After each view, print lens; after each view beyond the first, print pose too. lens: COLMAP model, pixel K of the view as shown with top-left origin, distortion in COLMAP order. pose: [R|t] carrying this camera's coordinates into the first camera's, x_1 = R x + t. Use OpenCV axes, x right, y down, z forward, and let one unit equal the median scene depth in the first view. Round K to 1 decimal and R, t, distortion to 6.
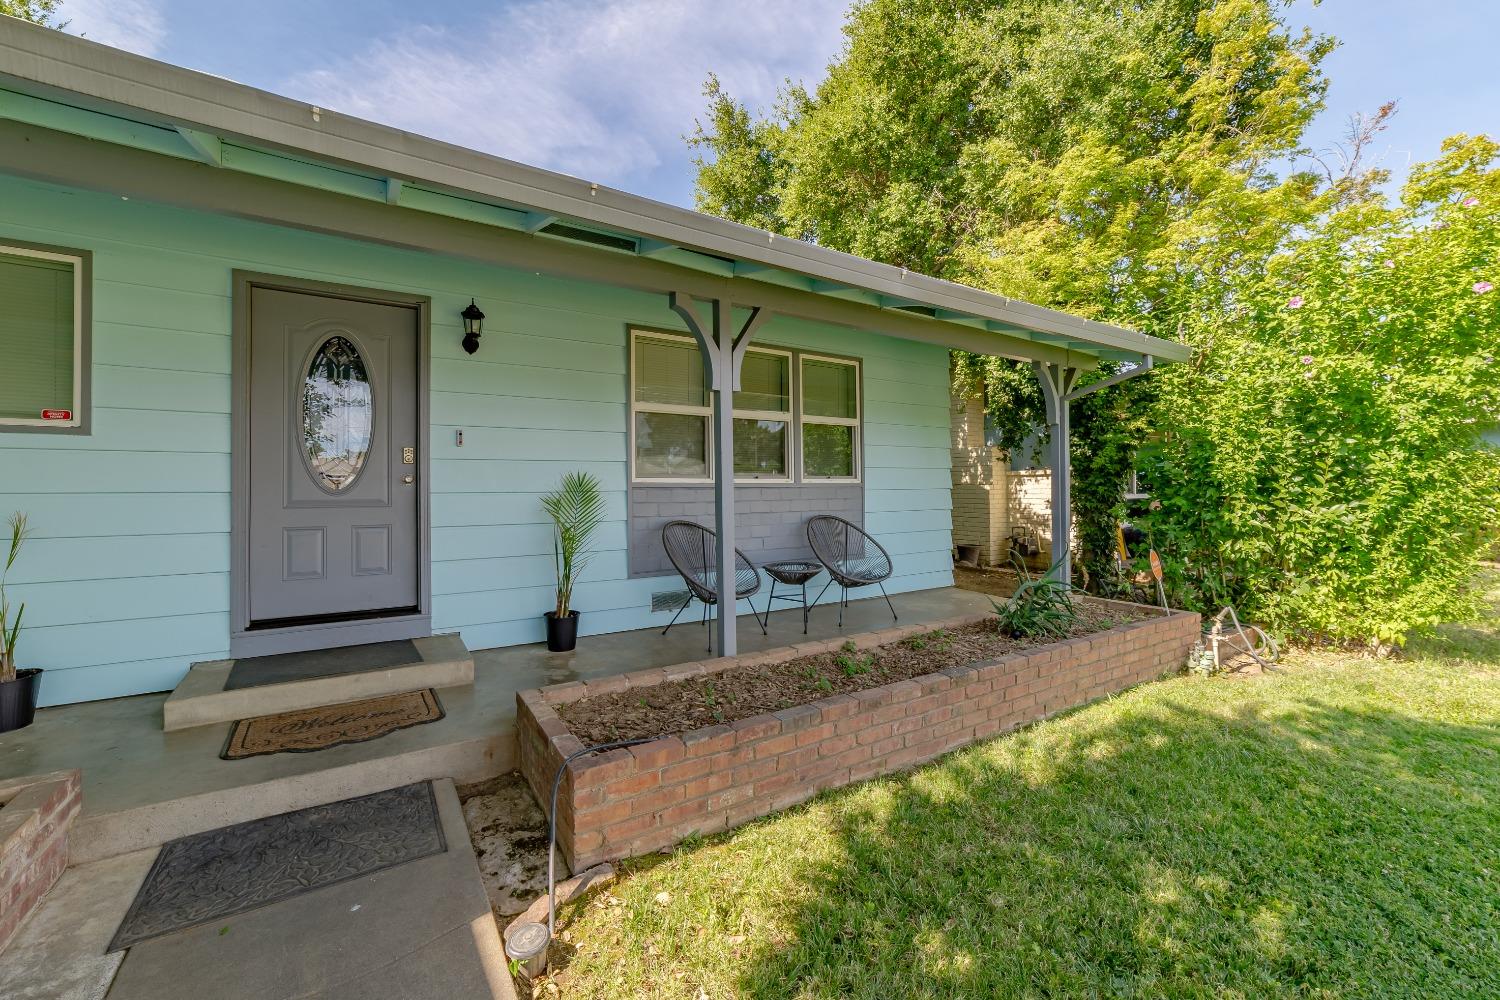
lens RADIAL K [[573.8, 0, 712.6], [0, 573.8, 483.2], [0, 0, 1]] dist [-0.001710, -0.000032]
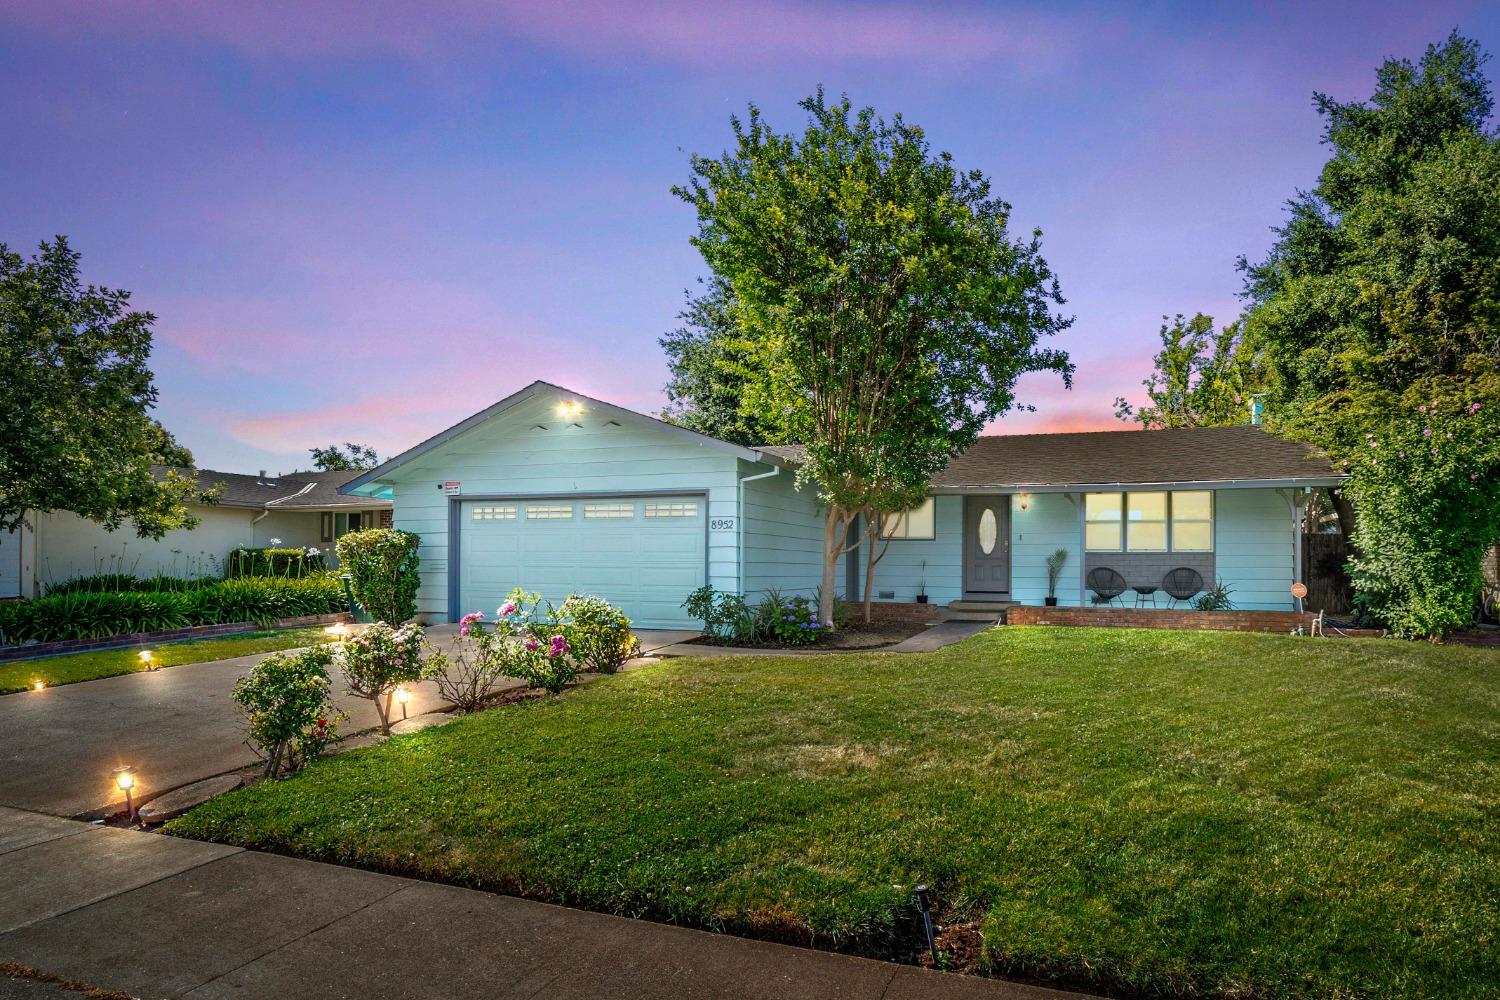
lens RADIAL K [[977.5, 0, 753.0], [0, 977.5, 564.2], [0, 0, 1]] dist [-0.000379, -0.000250]
pose [[0.574505, 0.006403, -0.818476, 2.740588], [-0.001415, 0.999976, 0.006830, 0.026671], [0.818500, -0.002765, 0.574500, -2.879481]]
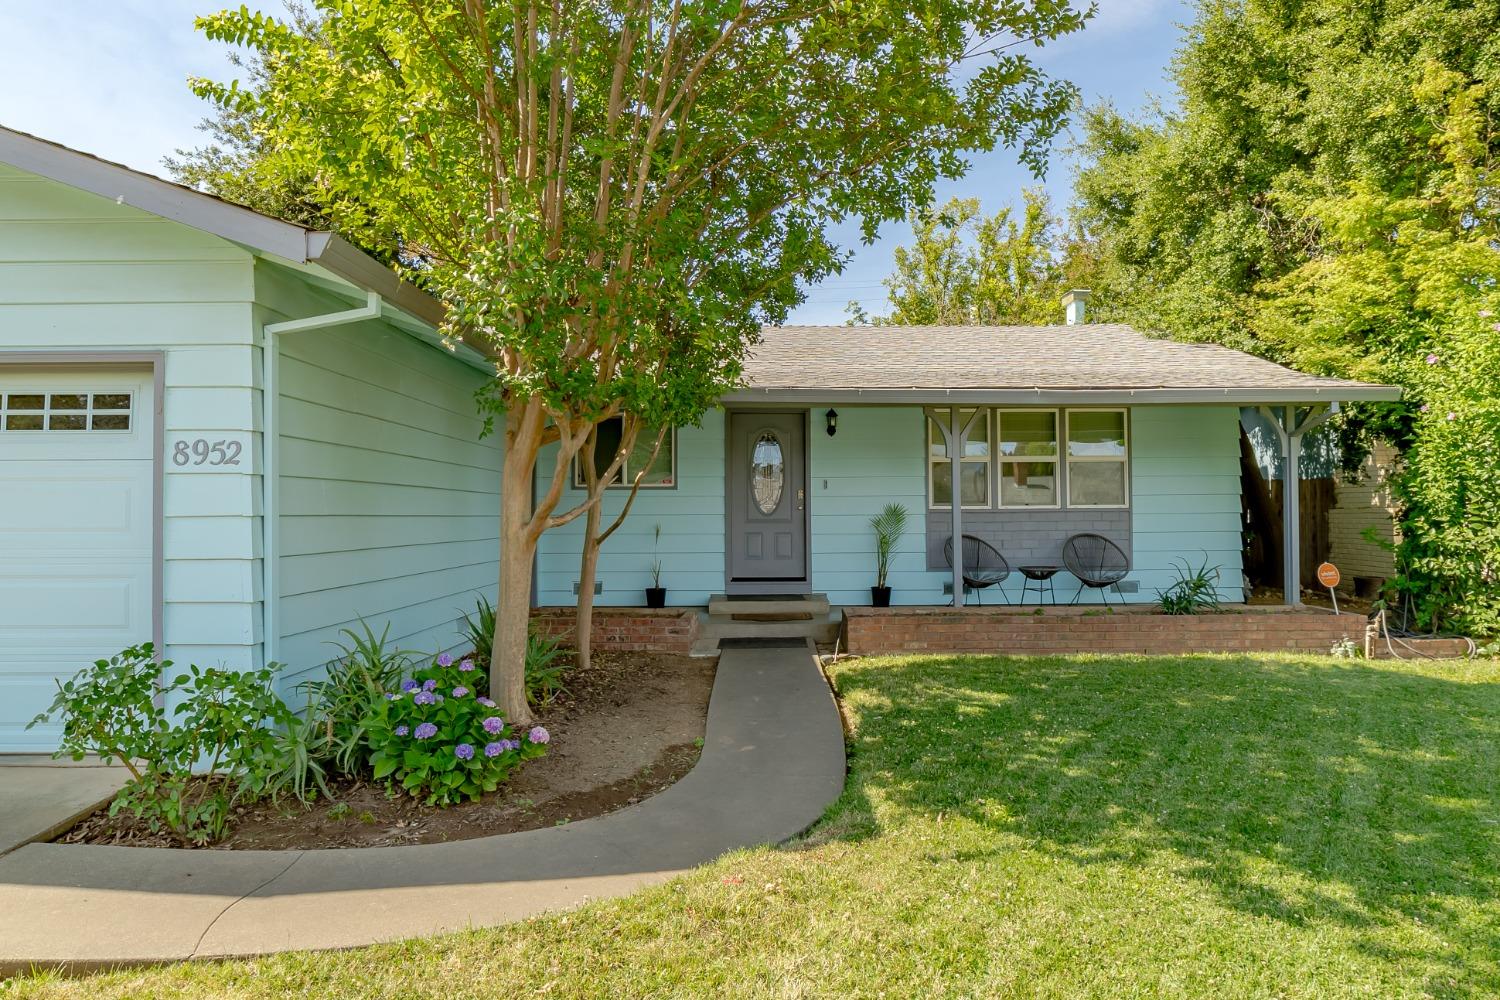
lens RADIAL K [[970.1, 0, 772.3], [0, 970.1, 496.0], [0, 0, 1]] dist [-0.001957, -0.000541]
pose [[0.854805, -0.006621, -0.518908, 0.895644], [0.006415, 0.999977, -0.002191, -0.034719], [0.518910, -0.001456, 0.854828, -1.517612]]
